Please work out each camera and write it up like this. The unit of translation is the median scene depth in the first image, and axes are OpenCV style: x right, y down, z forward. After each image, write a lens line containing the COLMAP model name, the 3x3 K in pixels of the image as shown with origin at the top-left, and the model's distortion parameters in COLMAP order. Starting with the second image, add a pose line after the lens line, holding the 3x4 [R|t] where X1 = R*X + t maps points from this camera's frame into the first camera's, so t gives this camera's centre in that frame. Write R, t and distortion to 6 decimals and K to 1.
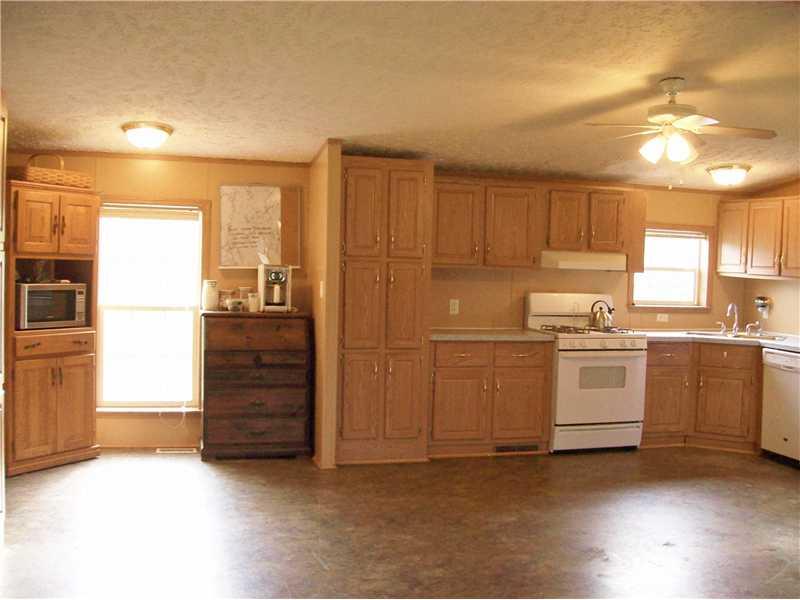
lens RADIAL K [[835.4, 0, 400.0], [0, 835.4, 300.0], [0, 0, 1]] dist [-0.164711, 0.028555]
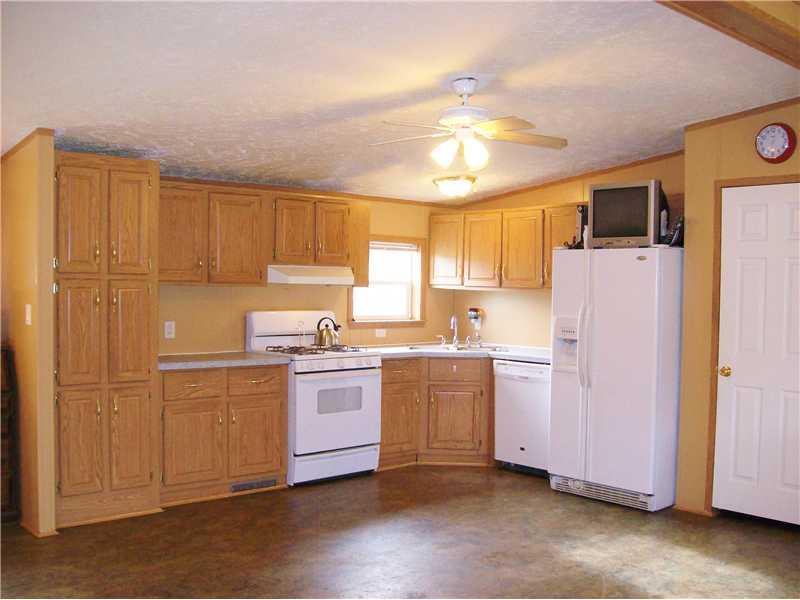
lens RADIAL K [[835.4, 0, 400.0], [0, 835.4, 300.0], [0, 0, 1]] dist [-0.164711, 0.028555]
pose [[0.892066, -0.023231, 0.451308, -0.116620], [0.031926, 0.999422, -0.011659, -0.005805], [-0.450776, 0.024809, 0.892292, 0.129435]]
